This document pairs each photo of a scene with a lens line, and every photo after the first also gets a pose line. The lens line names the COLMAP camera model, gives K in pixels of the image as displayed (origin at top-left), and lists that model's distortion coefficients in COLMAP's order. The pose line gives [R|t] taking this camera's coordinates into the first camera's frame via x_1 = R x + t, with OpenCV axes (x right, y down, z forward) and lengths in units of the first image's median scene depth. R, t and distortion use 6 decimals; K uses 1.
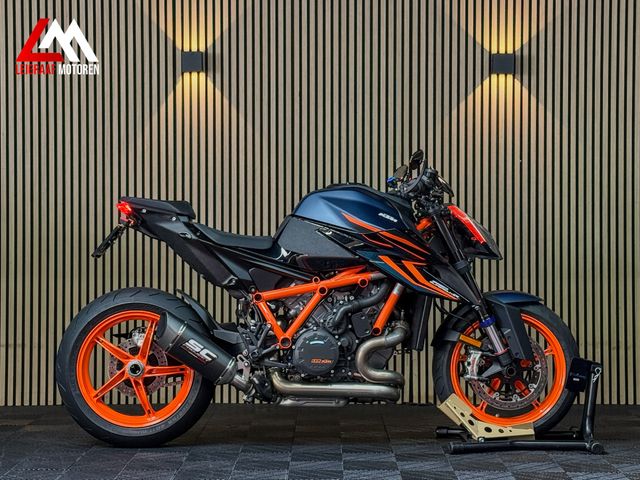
lens RADIAL K [[1370.7, 0, 320.0], [0, 1370.7, 240.0], [0, 0, 1]] dist [0.133107, -0.084156]
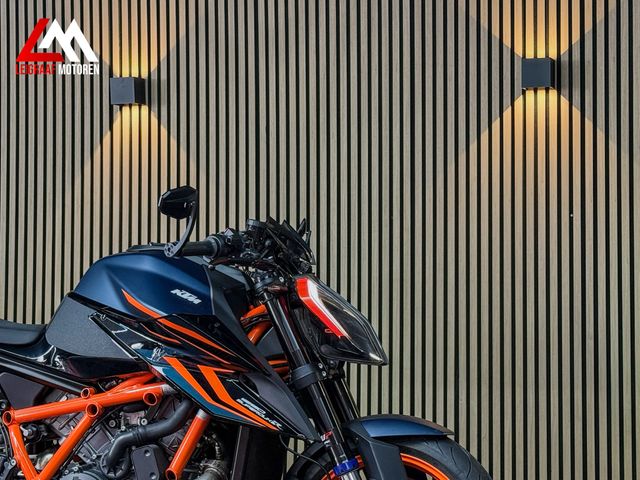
lens RADIAL K [[1365.2, 0, 320.0], [0, 1365.2, 240.0], [0, 0, 1]] dist [0.090003, 0.389437]
pose [[0.951083, -0.011500, -0.308723, 0.301629], [-0.007443, 0.998164, -0.060110, -0.004861], [0.308847, 0.059467, 0.949251, 0.409971]]
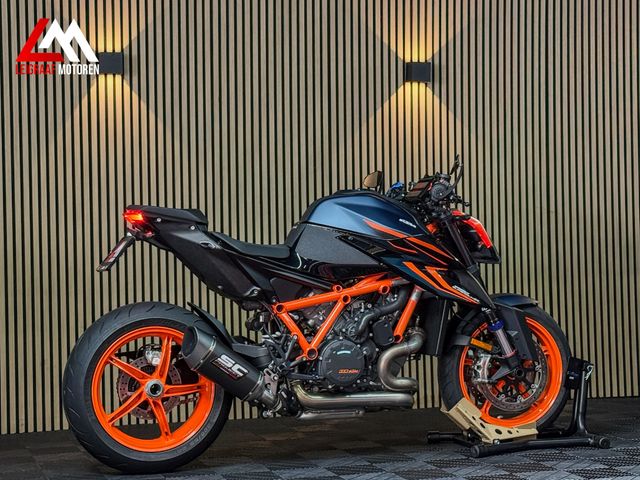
lens RADIAL K [[1389.3, 0, 320.0], [0, 1389.3, 240.0], [0, 0, 1]] dist [0.085053, 0.333178]
pose [[0.954220, -0.017457, 0.298597, -0.307504], [0.020459, 0.999767, -0.006929, 0.001268], [-0.298406, 0.012721, 0.954354, 0.059051]]
